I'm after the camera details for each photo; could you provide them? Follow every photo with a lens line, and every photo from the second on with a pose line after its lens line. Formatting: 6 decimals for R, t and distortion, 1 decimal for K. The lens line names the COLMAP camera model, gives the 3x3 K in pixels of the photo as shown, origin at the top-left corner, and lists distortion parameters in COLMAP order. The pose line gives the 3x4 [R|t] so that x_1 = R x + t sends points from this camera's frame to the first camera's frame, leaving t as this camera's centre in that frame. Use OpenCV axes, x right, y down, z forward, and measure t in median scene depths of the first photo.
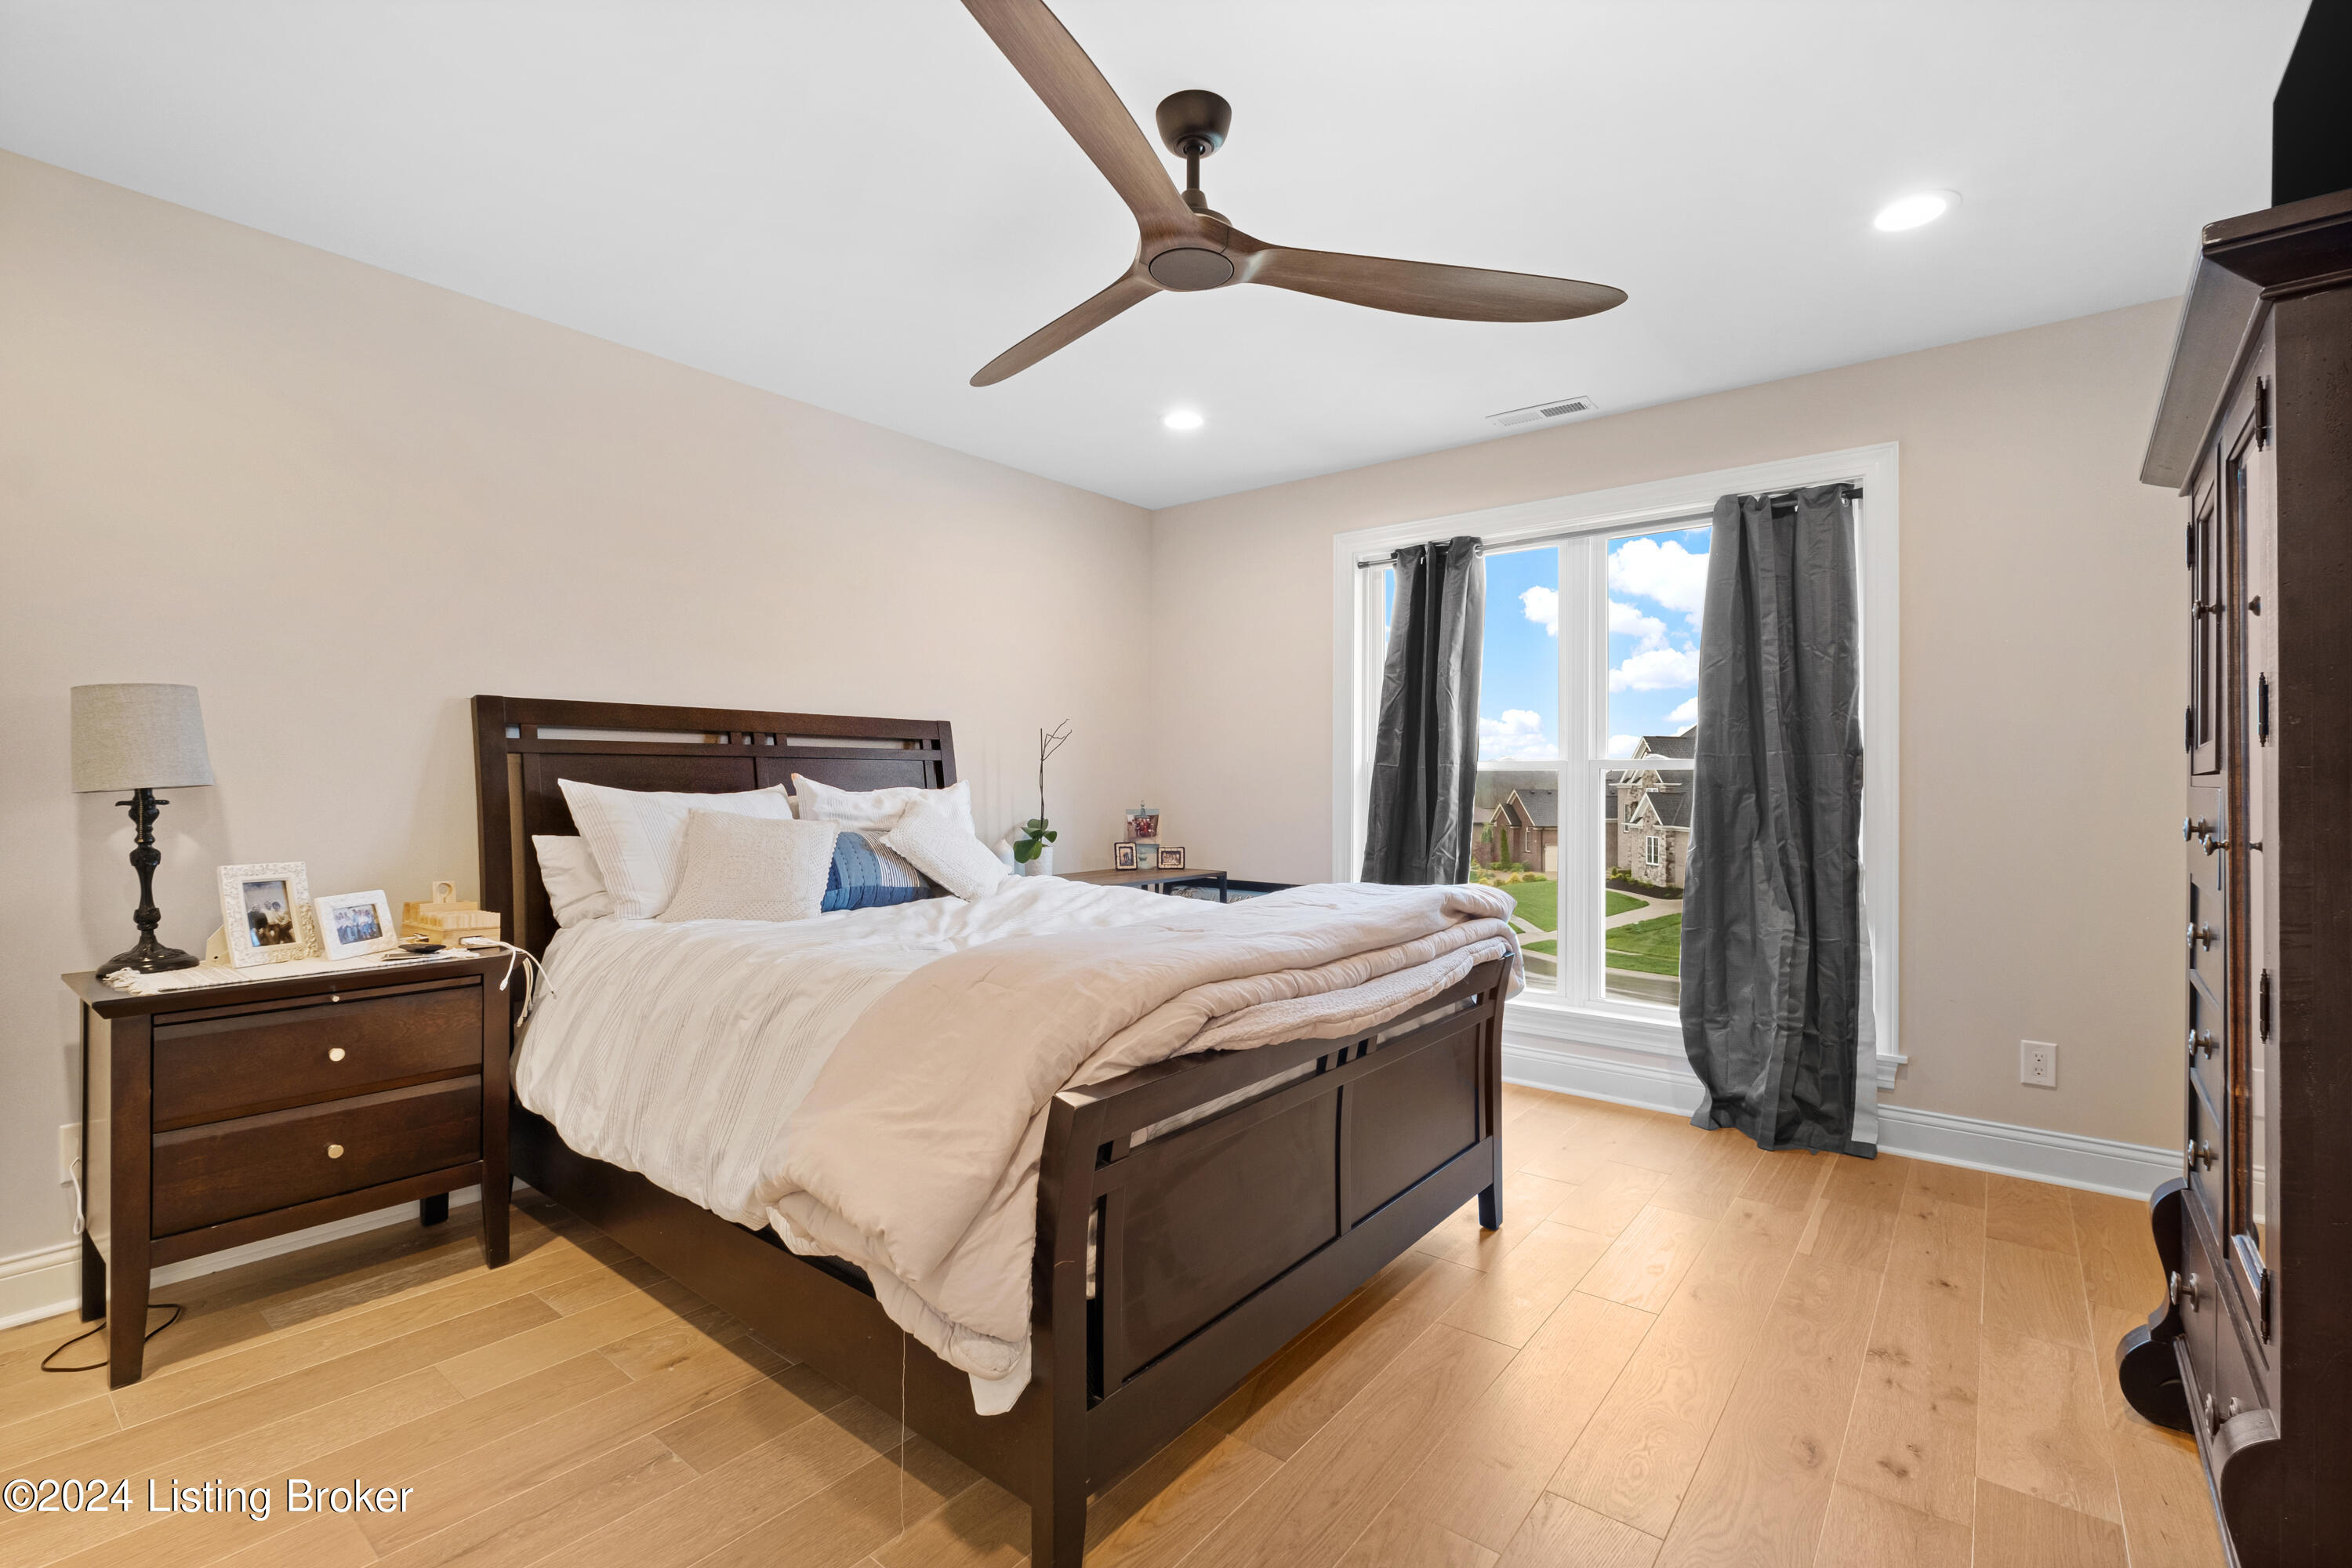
lens RADIAL K [[1034.9, 0, 1184.7], [0, 1034.9, 782.1], [0, 0, 1]] dist [-0.002369, -0.001931]
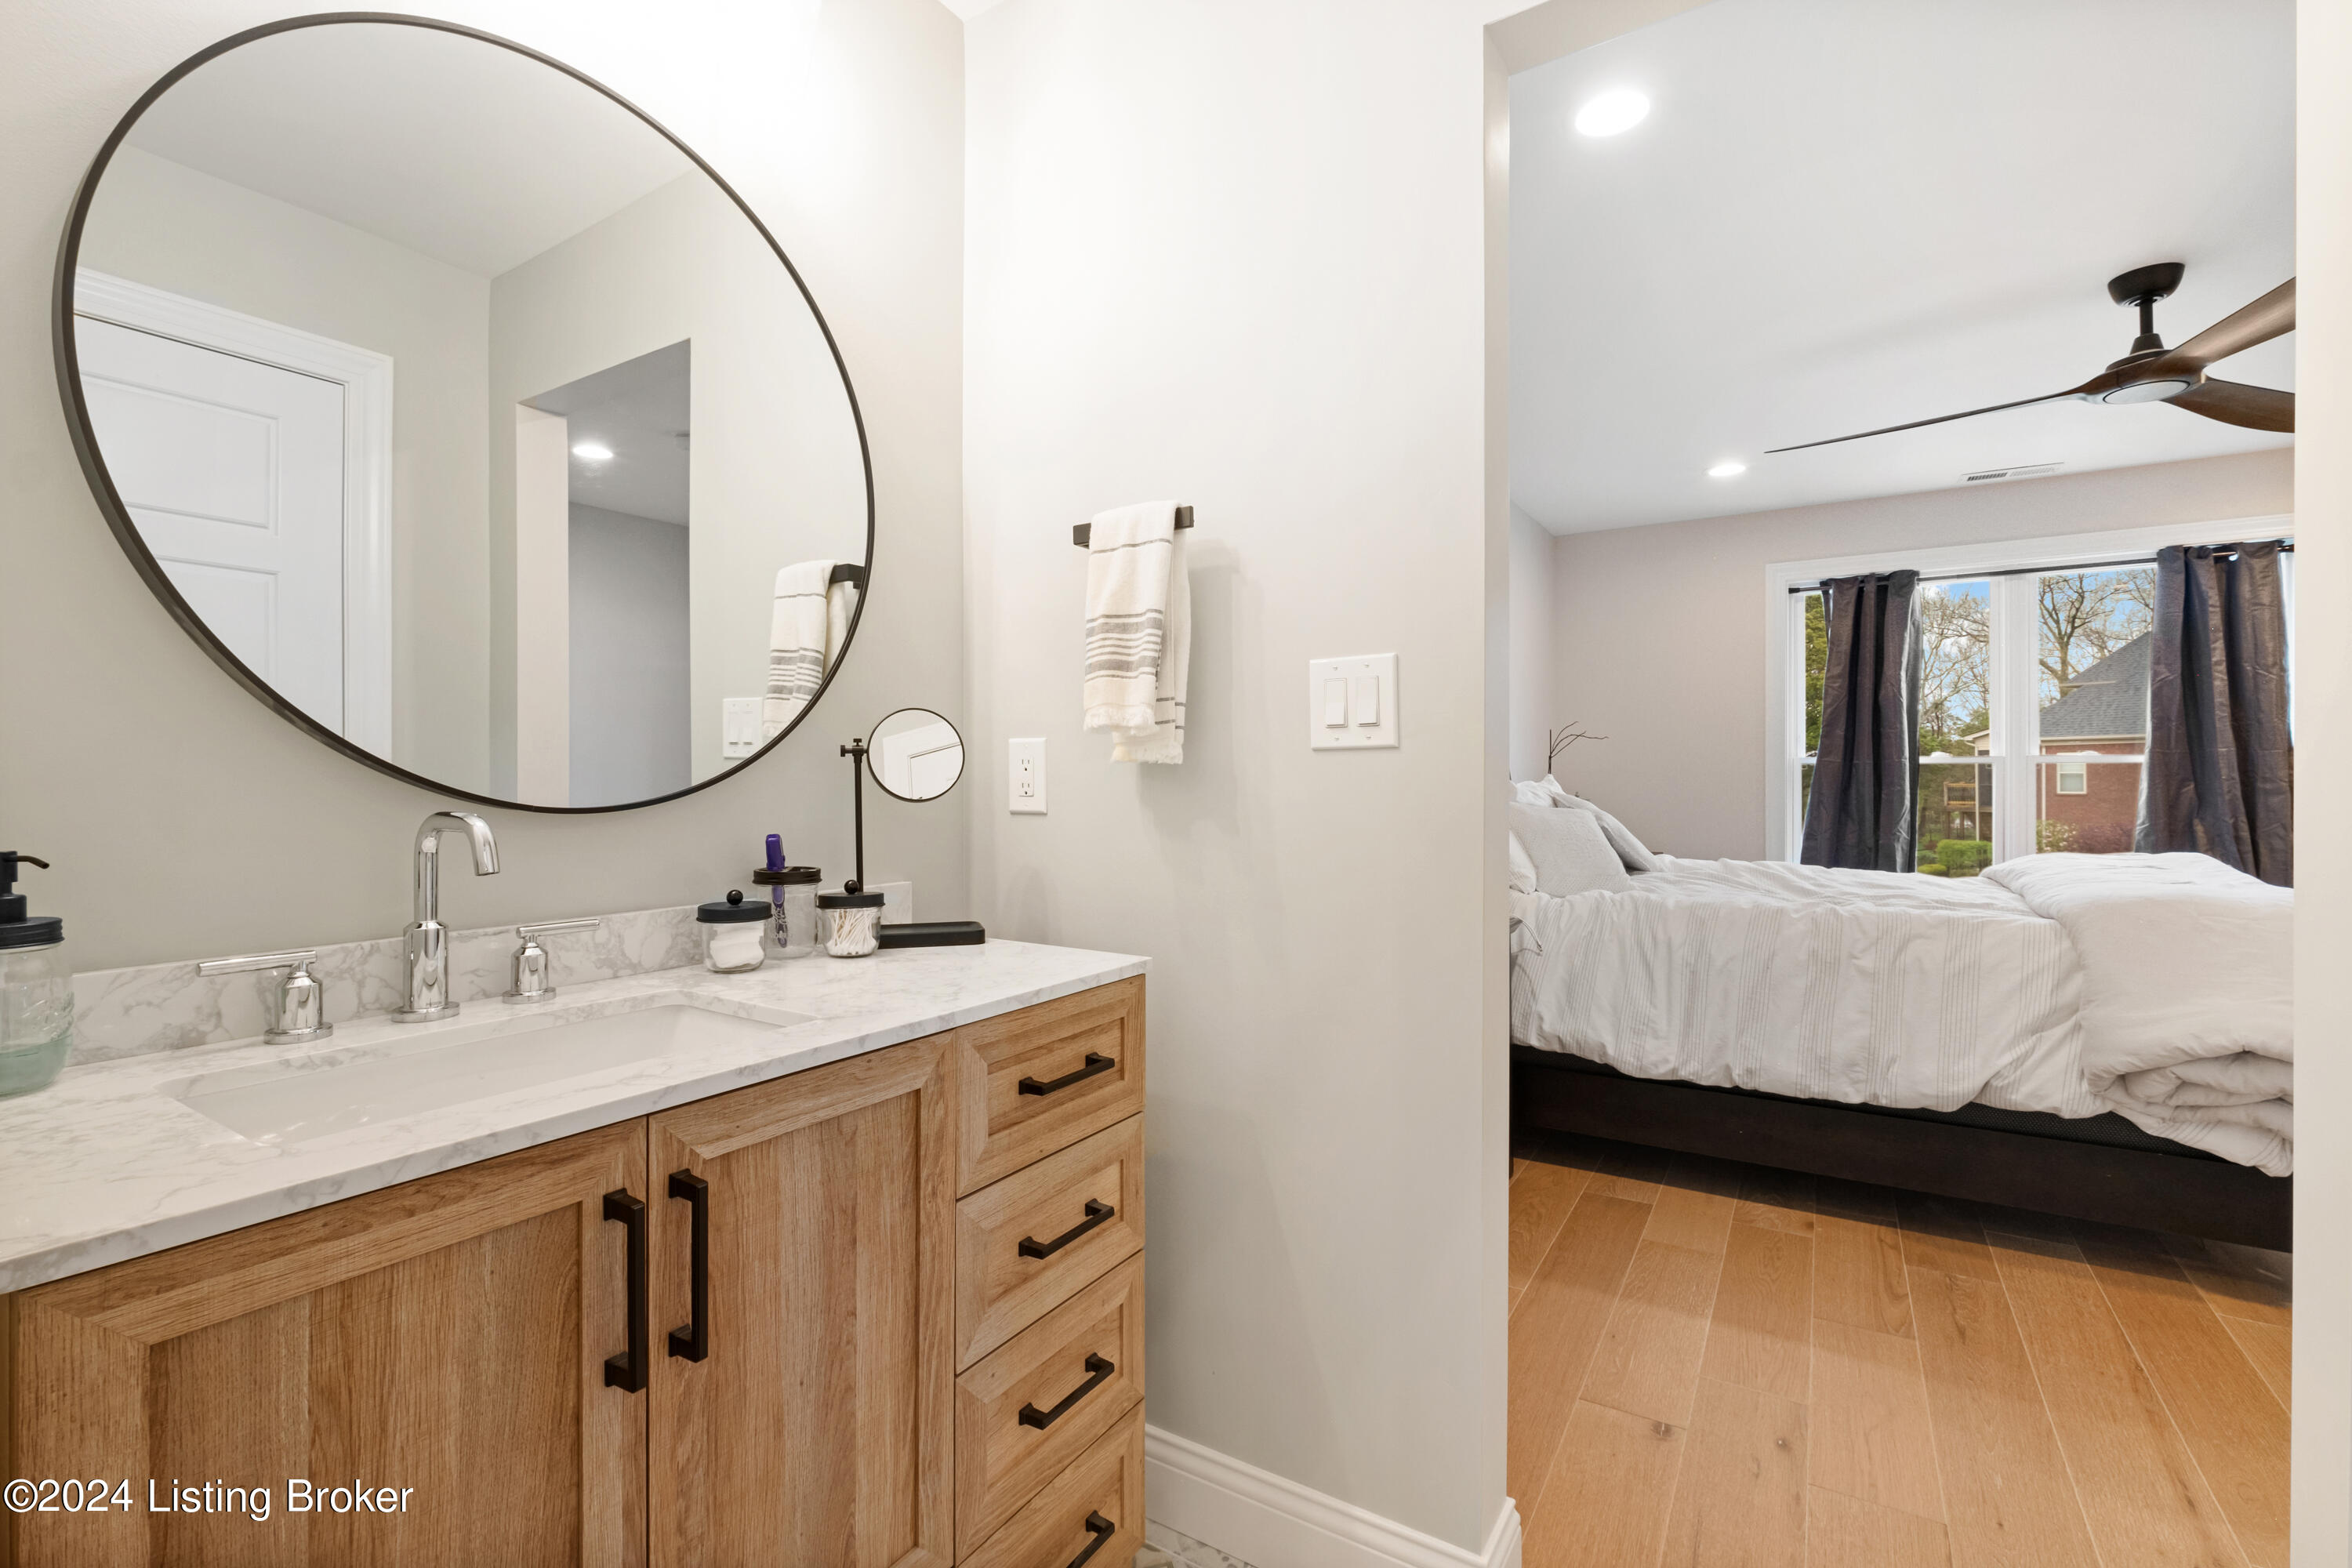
lens RADIAL K [[1034.9, 0, 1160.5], [0, 1034.9, 783.4], [0, 0, 1]] dist [-0.002369, -0.001931]
pose [[0.993239, -0.006469, 0.115904, -0.864398], [0.005906, 0.999969, 0.005202, -0.000725], [-0.115934, -0.004482, 0.993247, -0.109933]]
